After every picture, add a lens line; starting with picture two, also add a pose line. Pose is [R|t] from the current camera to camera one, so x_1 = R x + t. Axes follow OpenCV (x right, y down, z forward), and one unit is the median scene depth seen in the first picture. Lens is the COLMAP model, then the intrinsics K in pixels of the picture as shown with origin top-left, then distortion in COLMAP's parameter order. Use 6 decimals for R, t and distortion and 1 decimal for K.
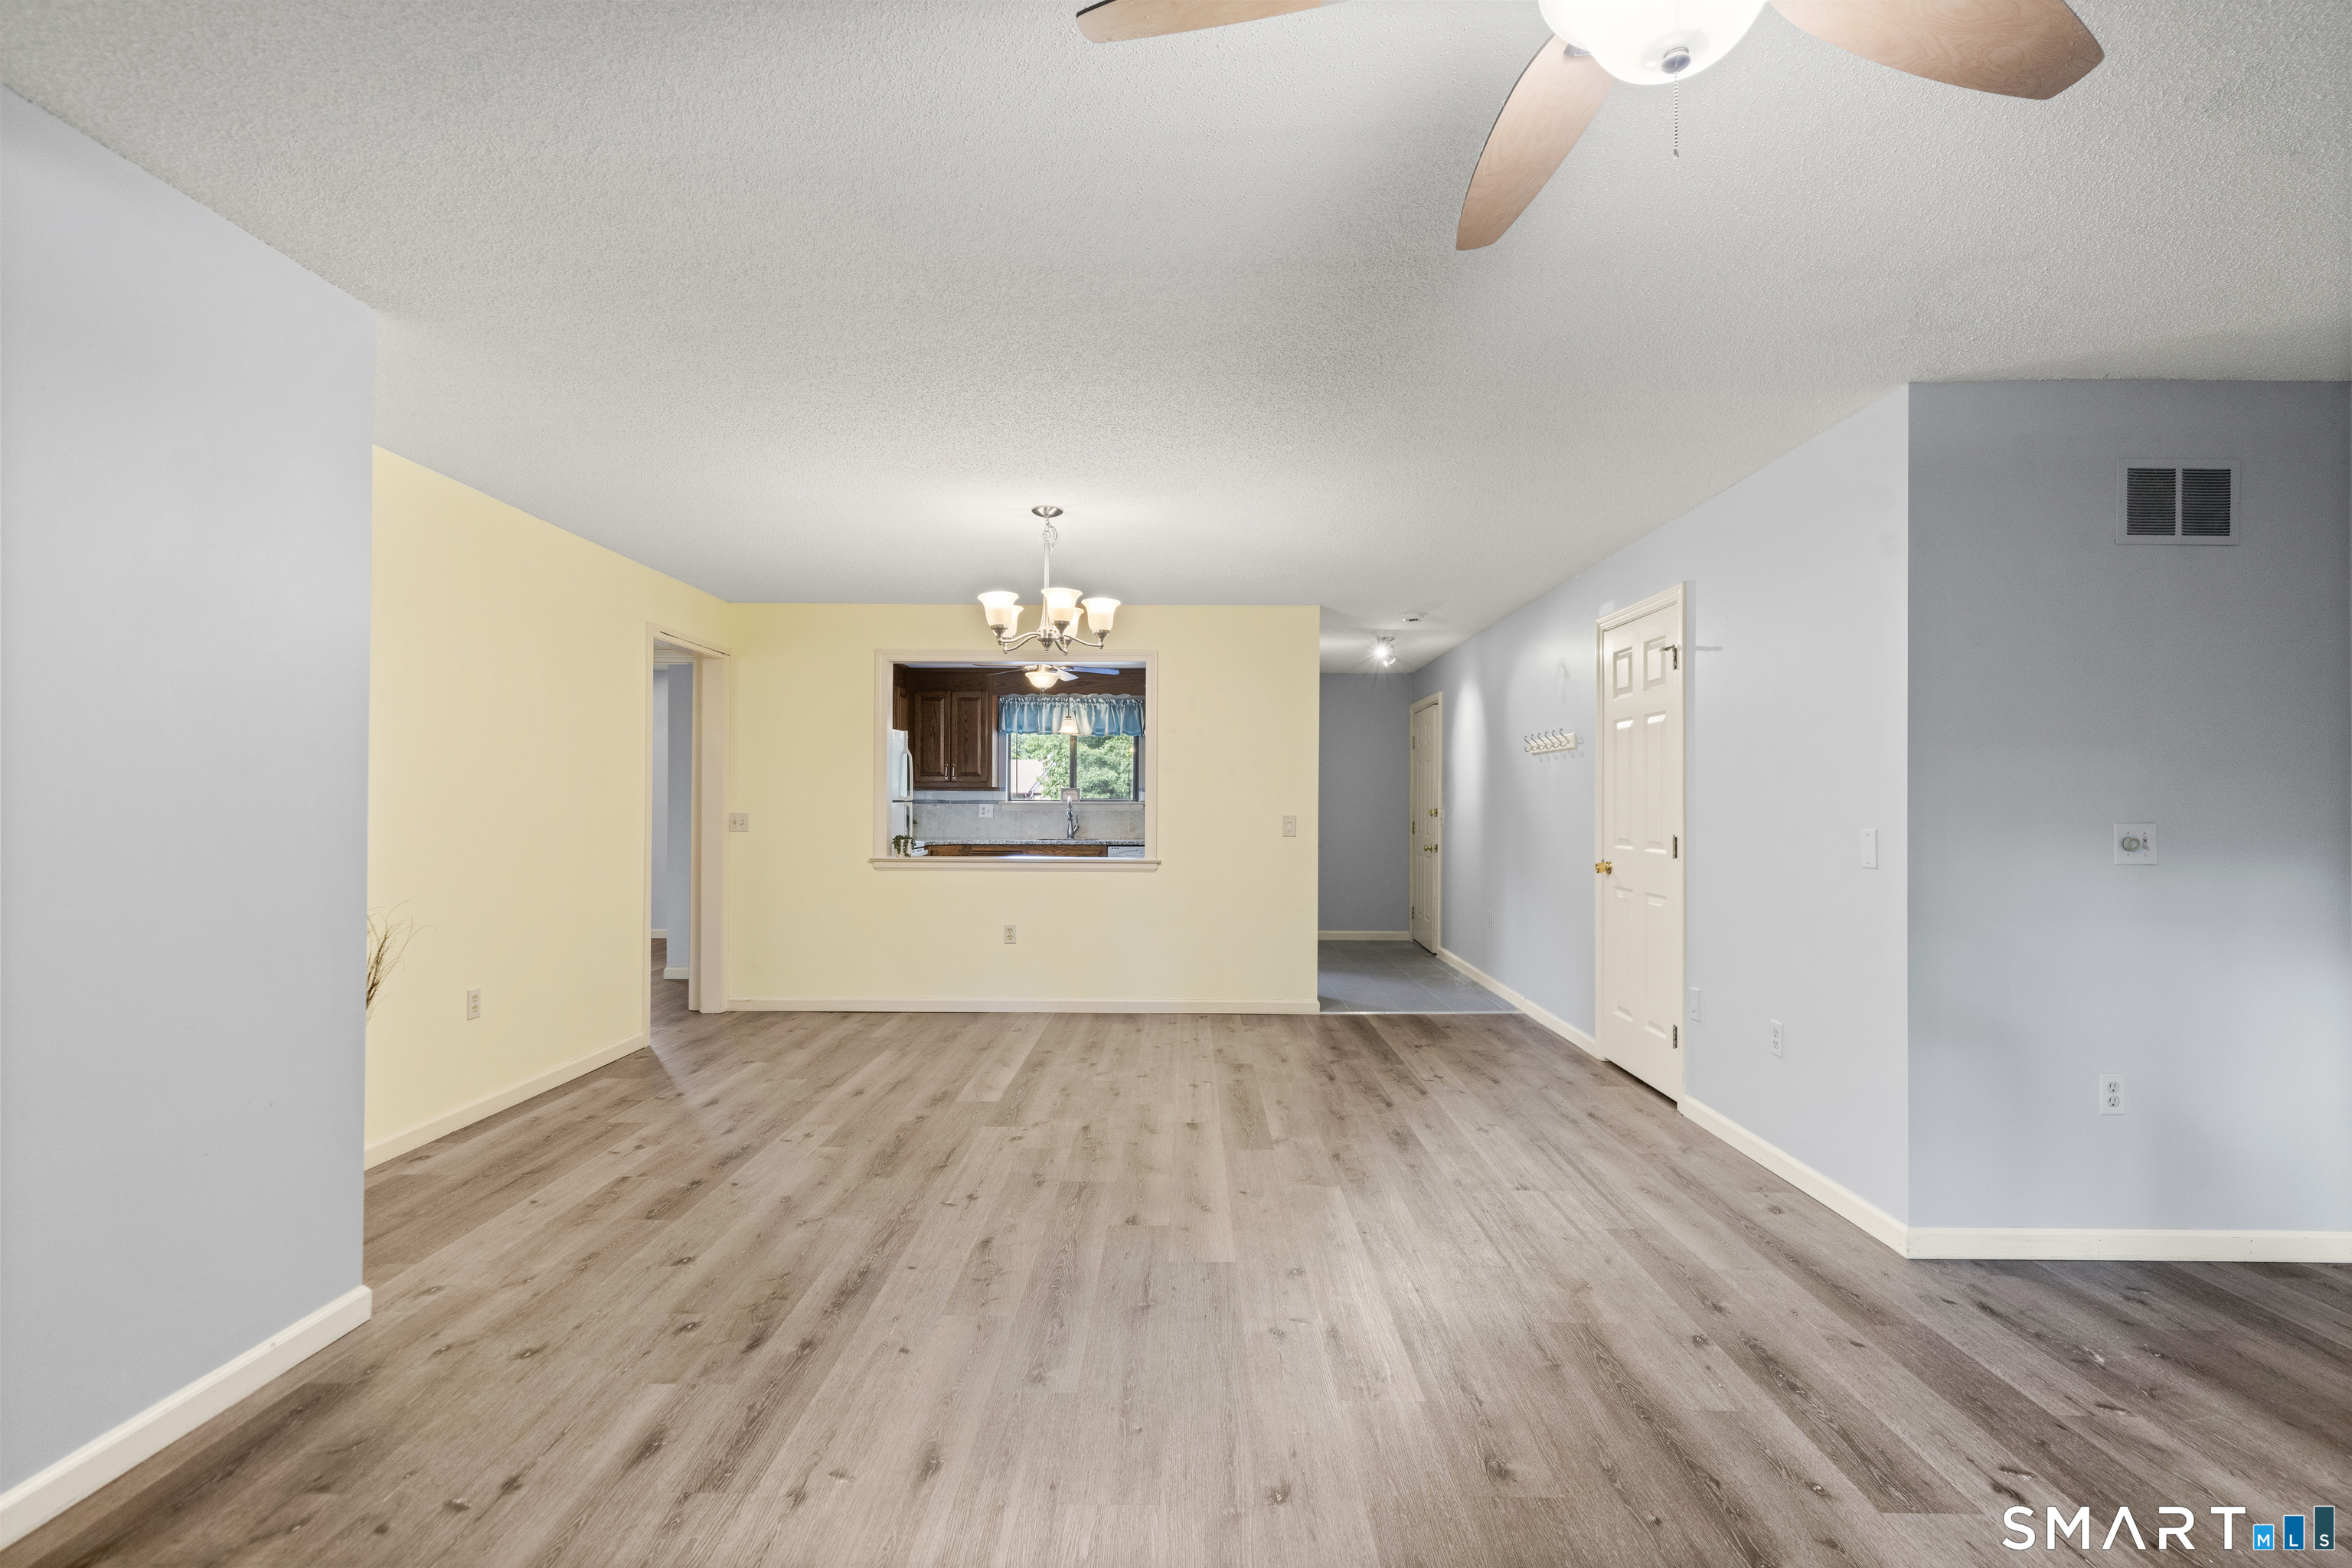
lens RADIAL K [[1057.1, 0, 1175.4], [0, 1057.1, 792.8], [0, 0, 1]] dist [0.002074, 0.000864]
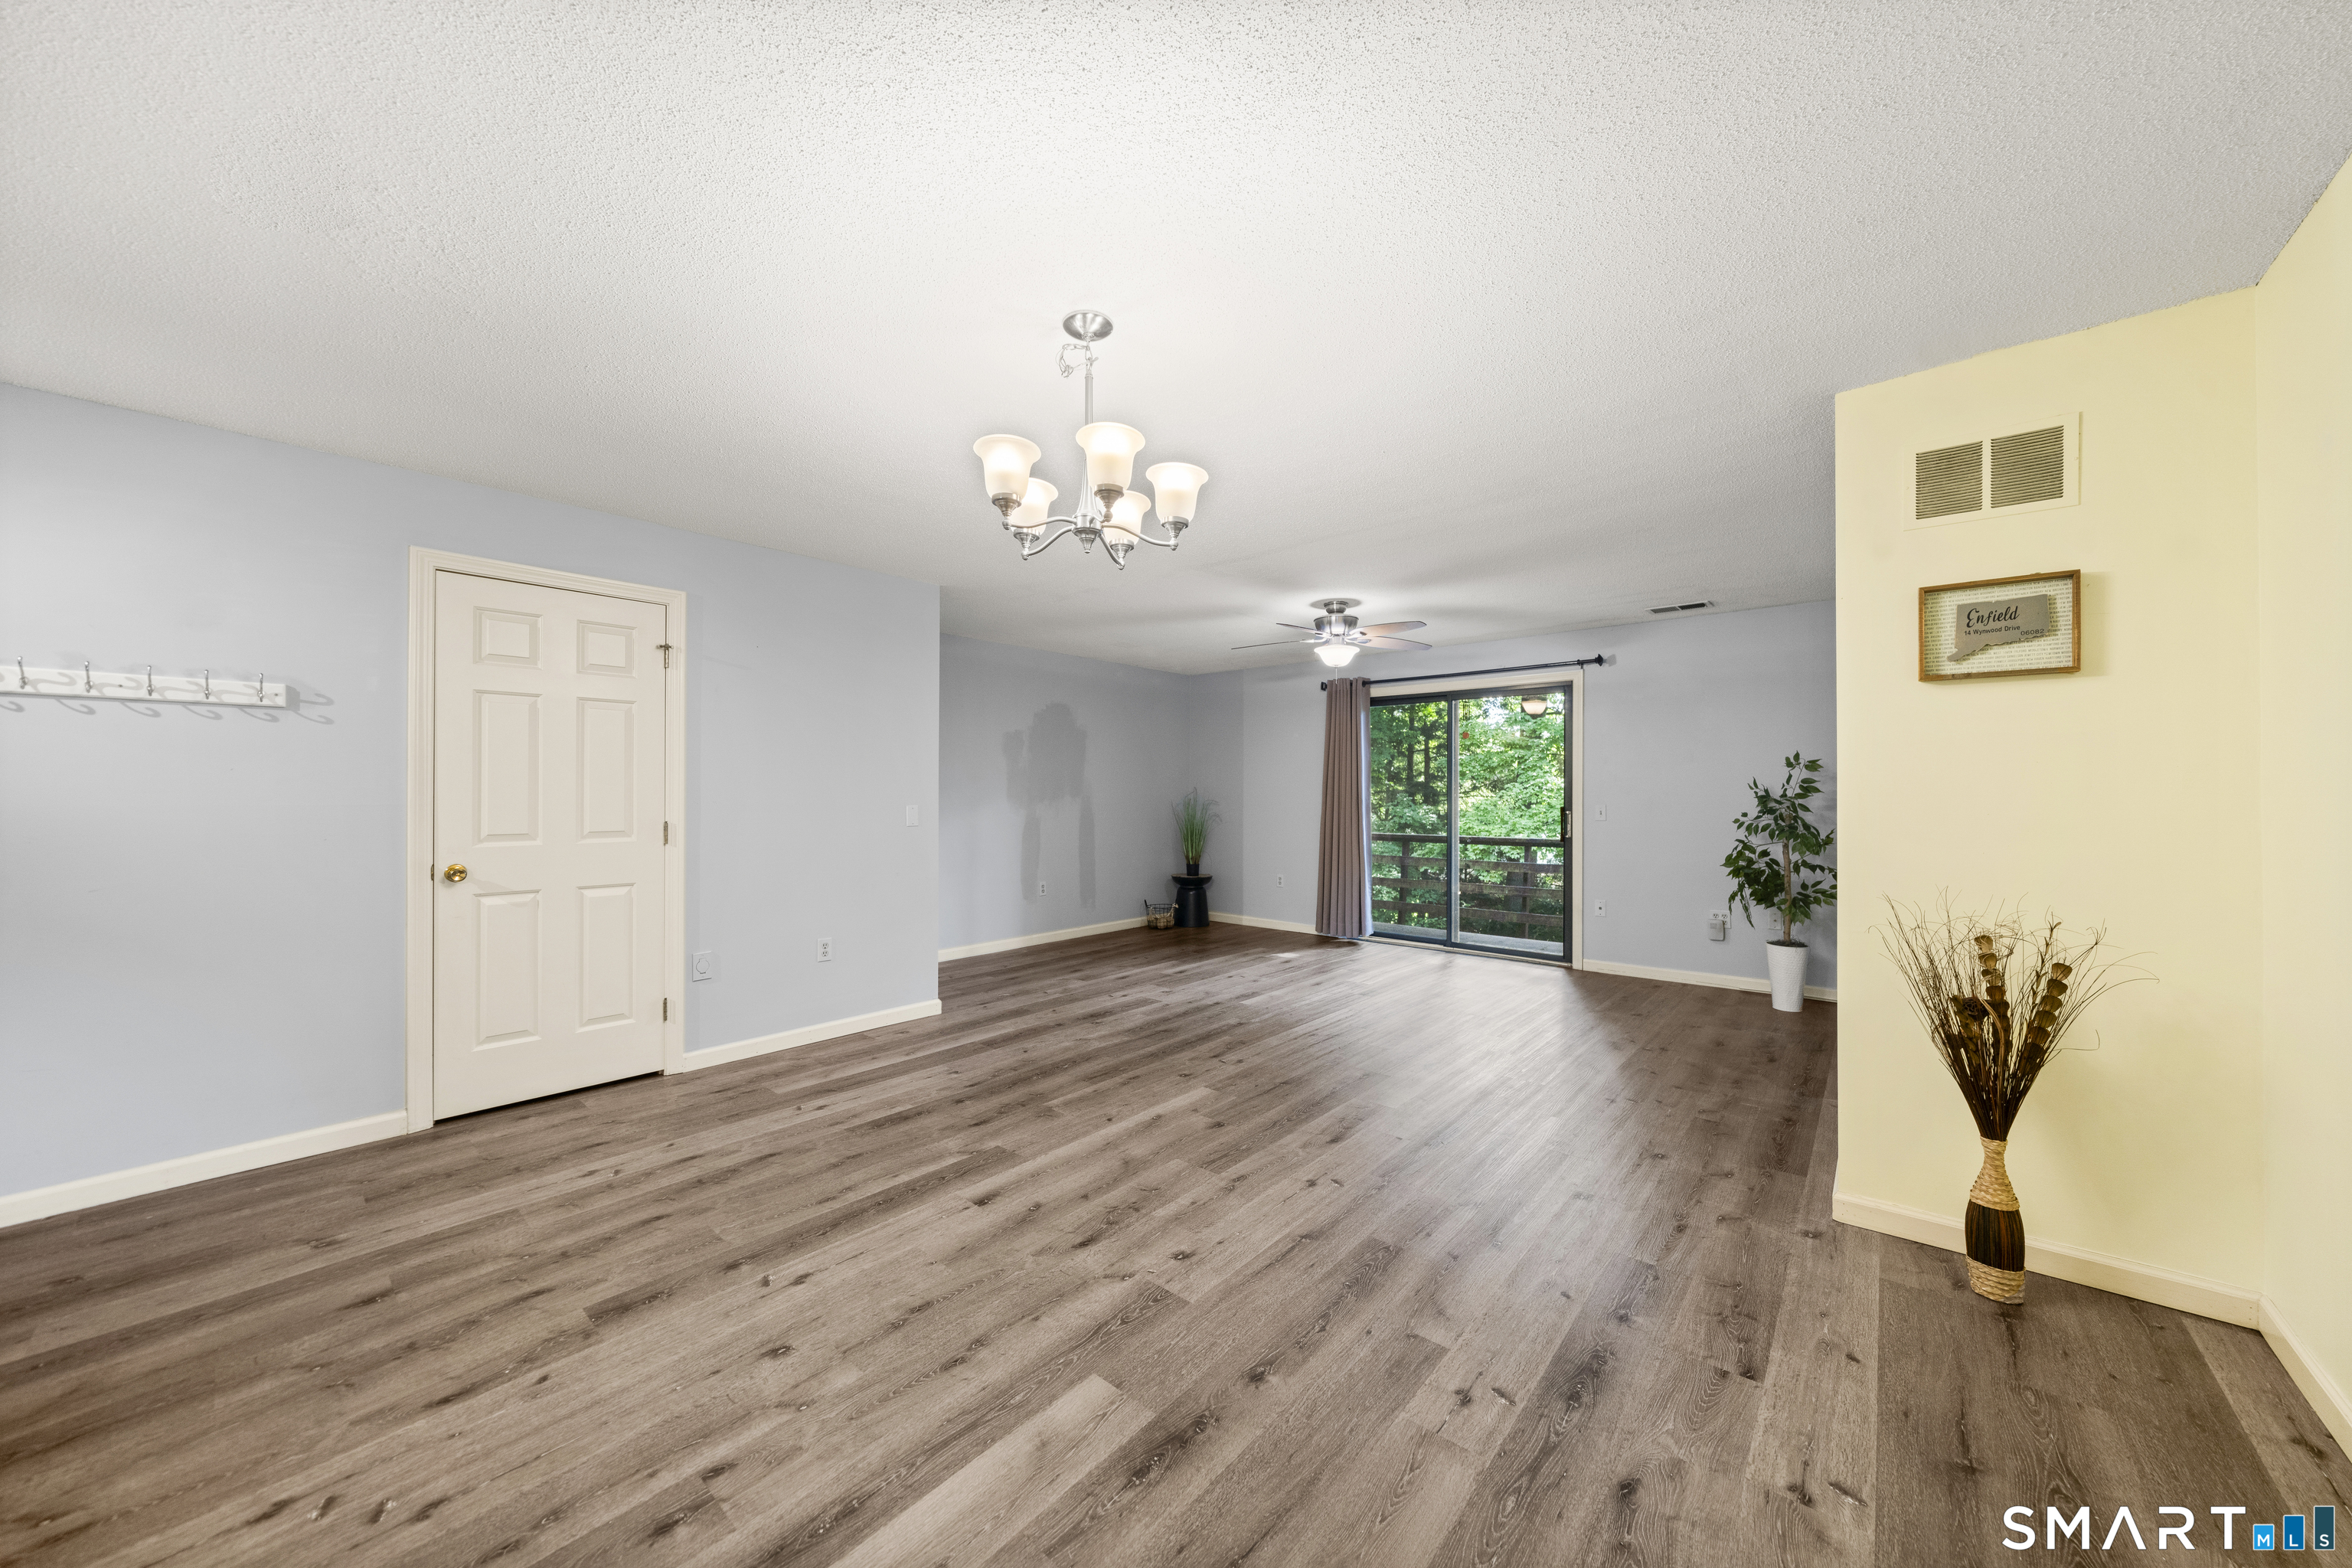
lens RADIAL K [[815.8, 0, 1185.2], [0, 815.8, 788.5], [0, 0, 1]] dist [-0.002664, -0.000390]
pose [[-0.767502, -0.003109, 0.641039, -0.391760], [-0.010657, 0.999912, -0.007909, 0.006684], [-0.640958, -0.012902, -0.767467, 1.099114]]
